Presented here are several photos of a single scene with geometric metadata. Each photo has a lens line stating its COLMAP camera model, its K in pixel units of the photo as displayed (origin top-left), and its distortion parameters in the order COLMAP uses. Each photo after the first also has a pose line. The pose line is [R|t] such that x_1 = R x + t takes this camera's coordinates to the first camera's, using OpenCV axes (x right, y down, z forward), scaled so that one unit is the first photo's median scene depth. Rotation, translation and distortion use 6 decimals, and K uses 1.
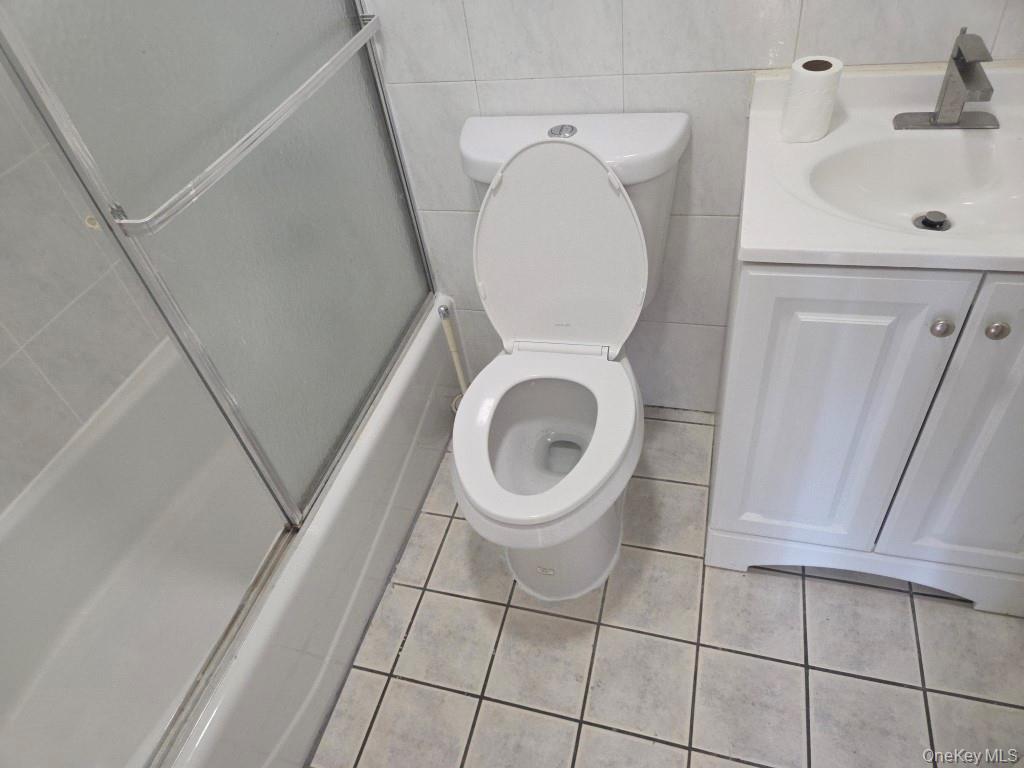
lens RADIAL K [[675.1, 0, 512.0], [0, 675.1, 384.0], [0, 0, 1]] dist [-0.004912, -0.001816]
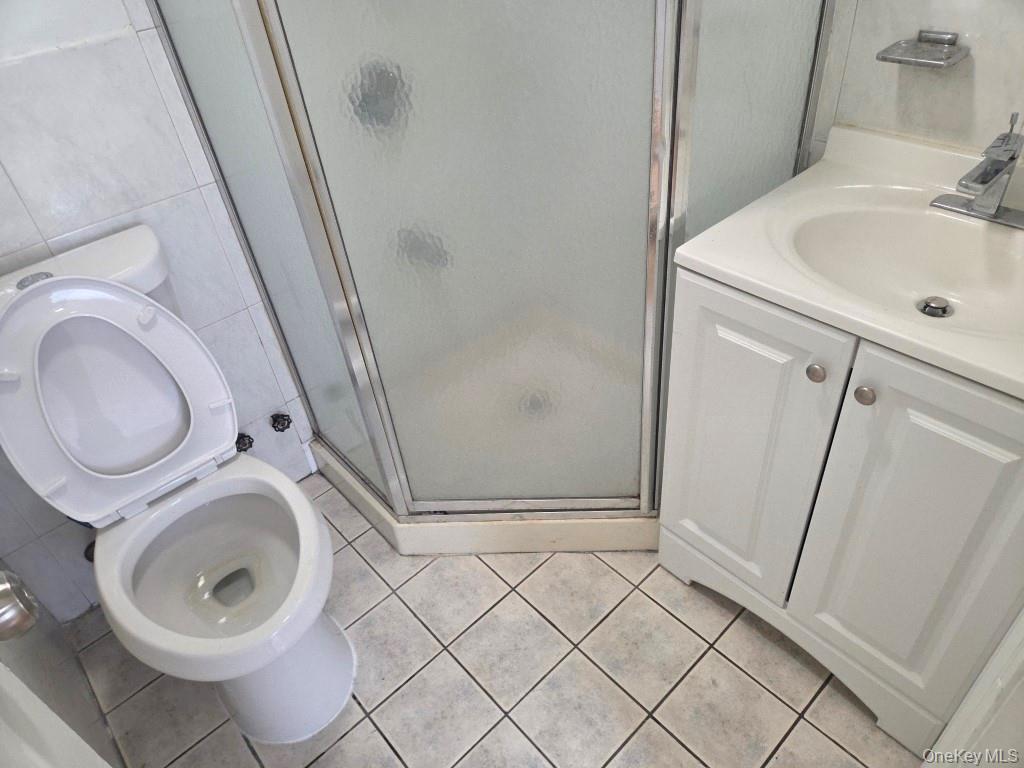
lens RADIAL K [[675.1, 0, 512.0], [0, 675.1, 384.0], [0, 0, 1]] dist [-0.004912, -0.001816]
pose [[0.842918, 0.379117, -0.381785, 0.536095], [-0.382134, 0.921358, 0.071231, 0.028088], [0.378765, 0.085851, 0.921502, -0.126940]]
